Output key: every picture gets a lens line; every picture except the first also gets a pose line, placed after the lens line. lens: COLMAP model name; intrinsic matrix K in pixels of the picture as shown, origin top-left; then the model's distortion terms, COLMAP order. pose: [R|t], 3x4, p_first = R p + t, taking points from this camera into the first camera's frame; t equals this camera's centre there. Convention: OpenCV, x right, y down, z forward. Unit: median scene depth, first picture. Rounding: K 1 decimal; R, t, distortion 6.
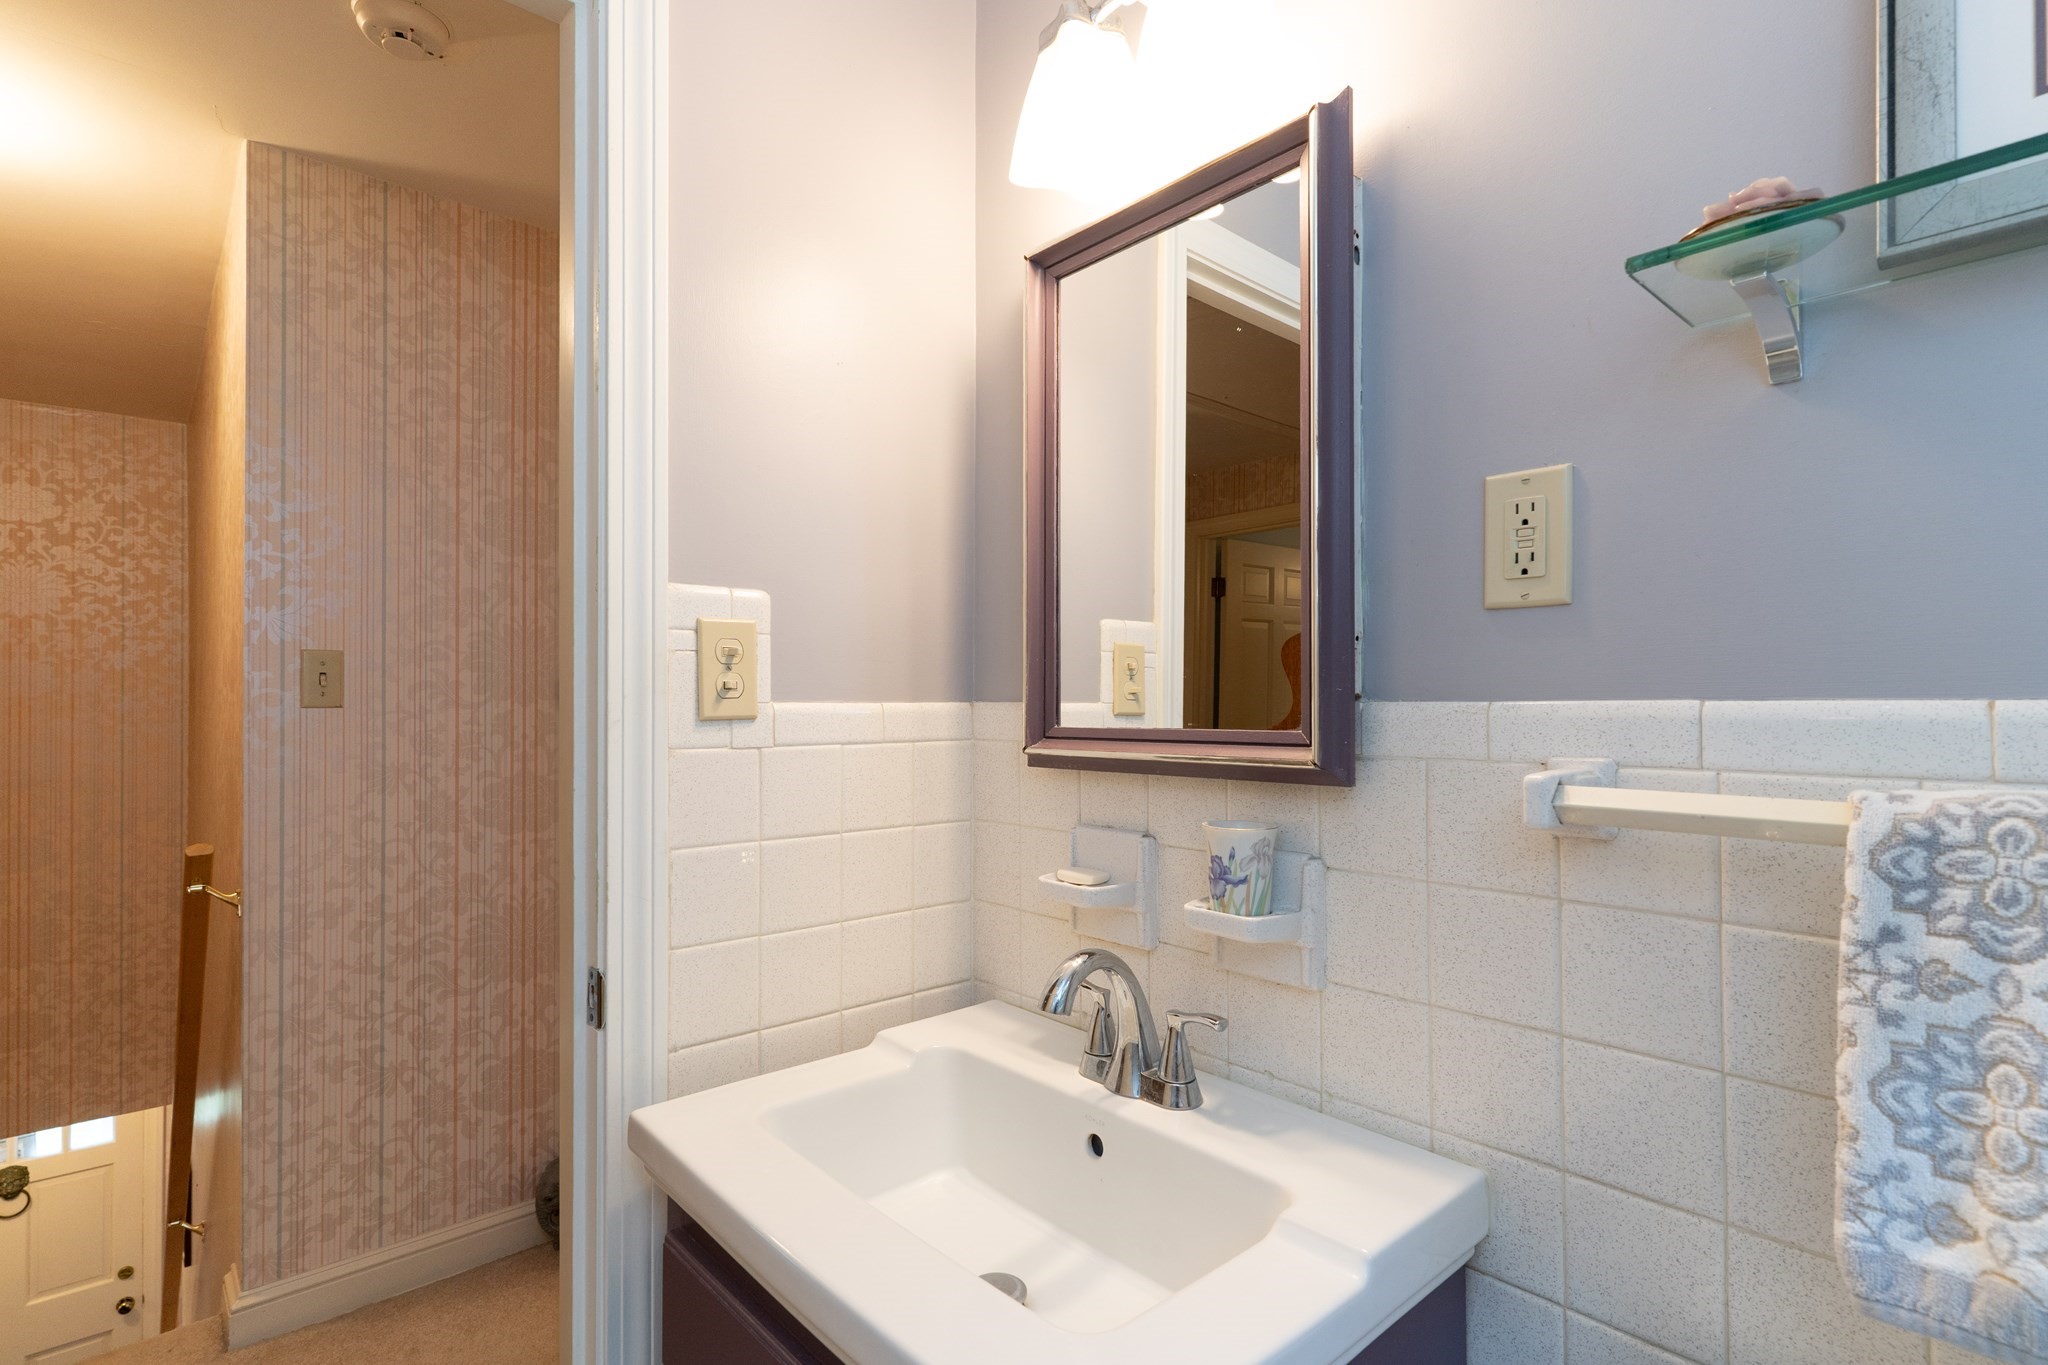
lens RADIAL K [[1007.5, 0, 1024.0], [0, 1007.5, 682.5], [0, 0, 1]] dist [-0.000309, -0.000109]
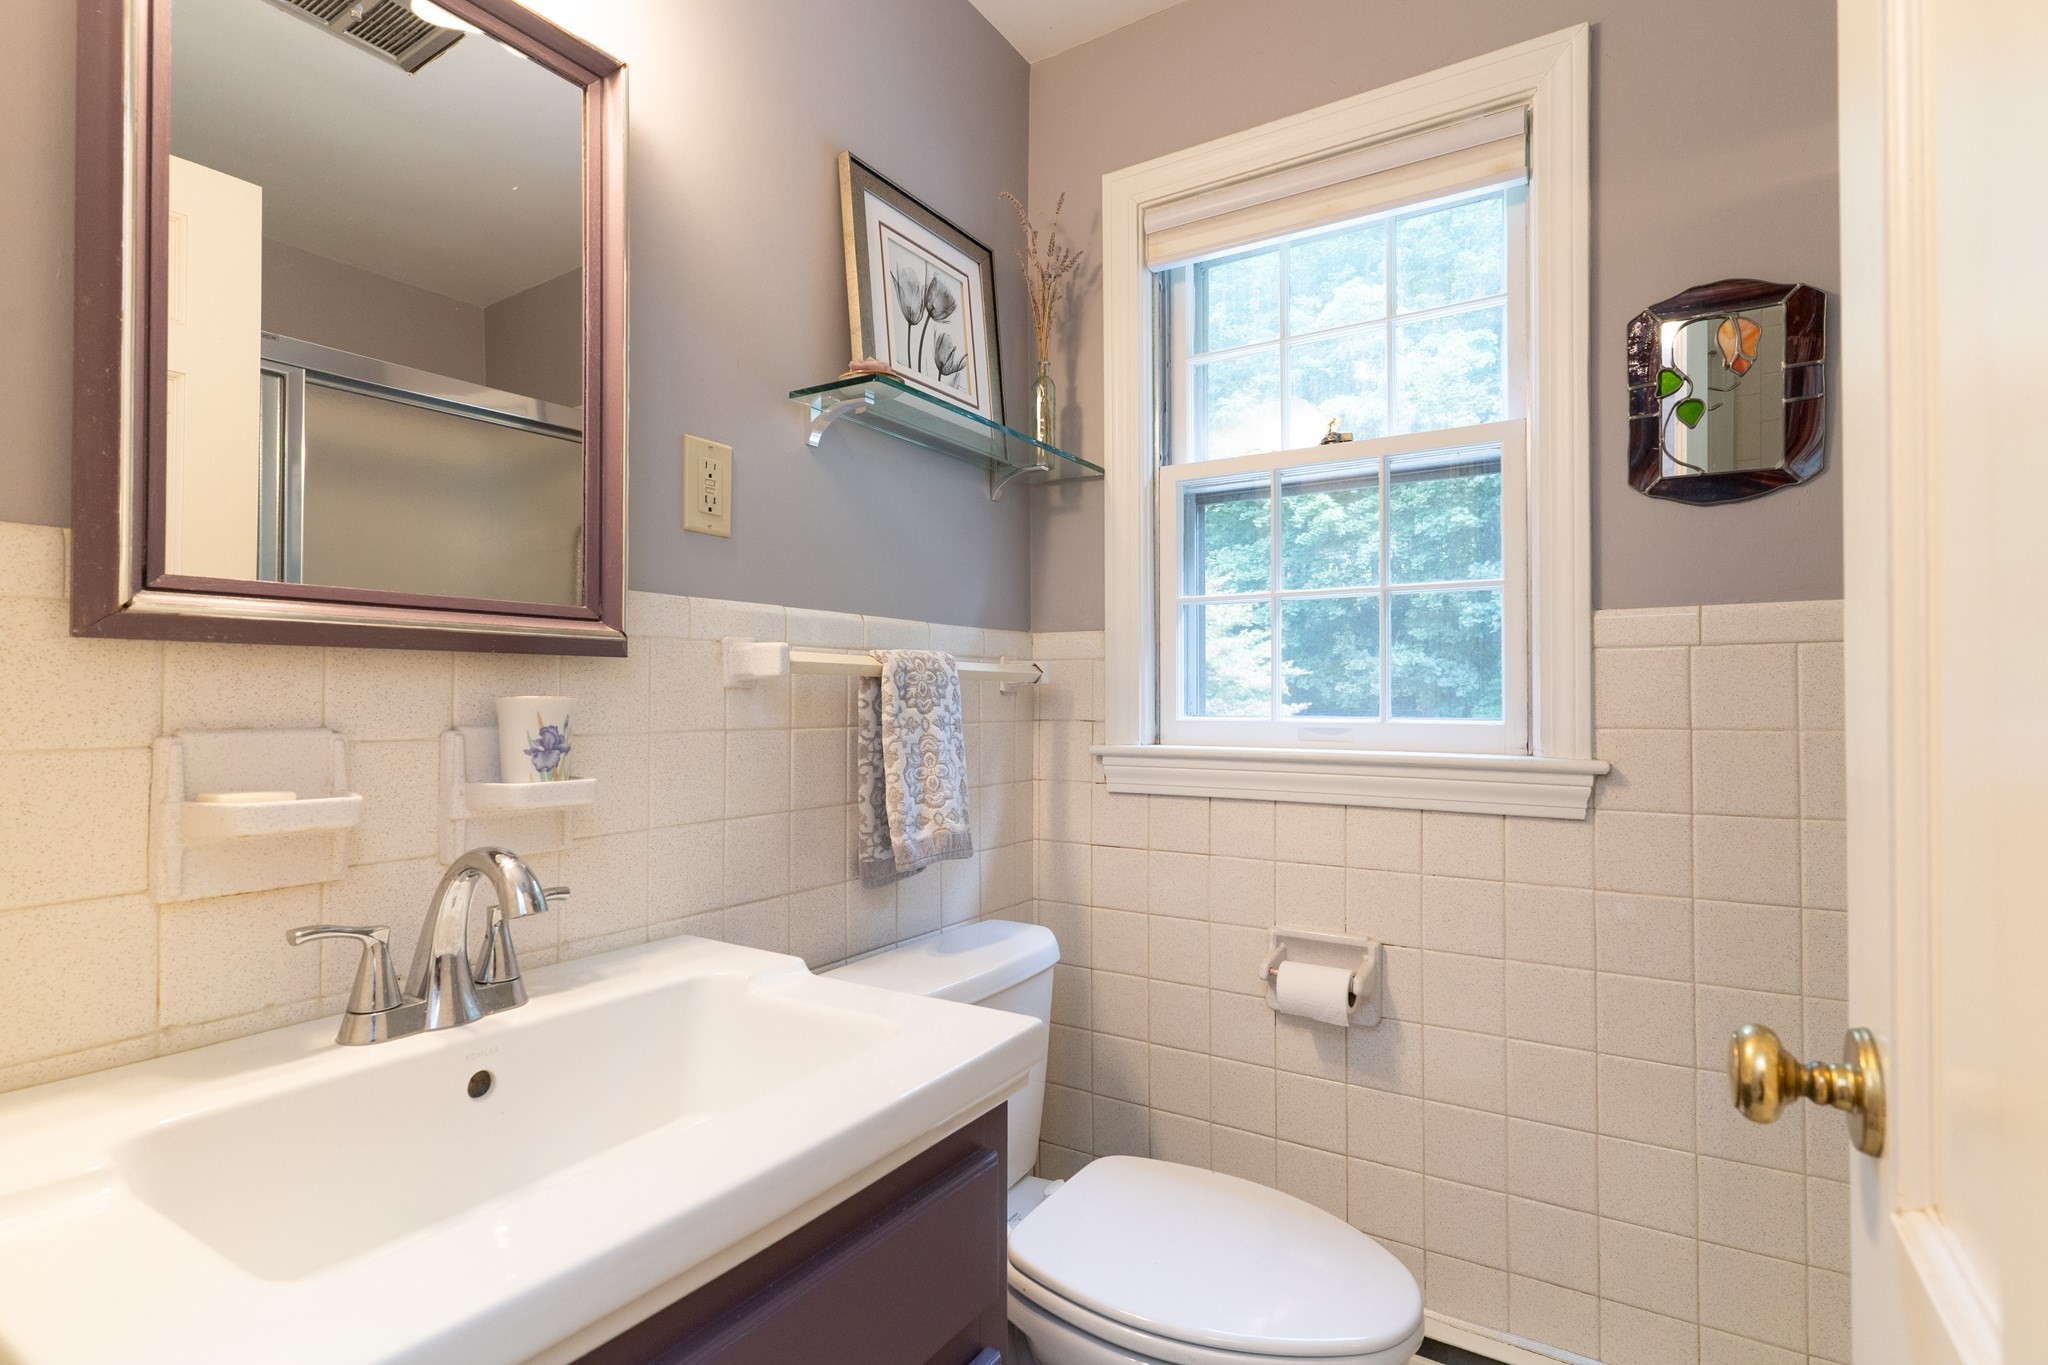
lens RADIAL K [[1007.5, 0, 1024.0], [0, 1007.5, 682.5], [0, 0, 1]] dist [-0.000309, -0.000109]
pose [[-0.284877, 0.026276, 0.958204, -0.454192], [-0.012495, 0.999437, -0.031122, 0.079649], [-0.958483, -0.020838, -0.284388, 0.431980]]
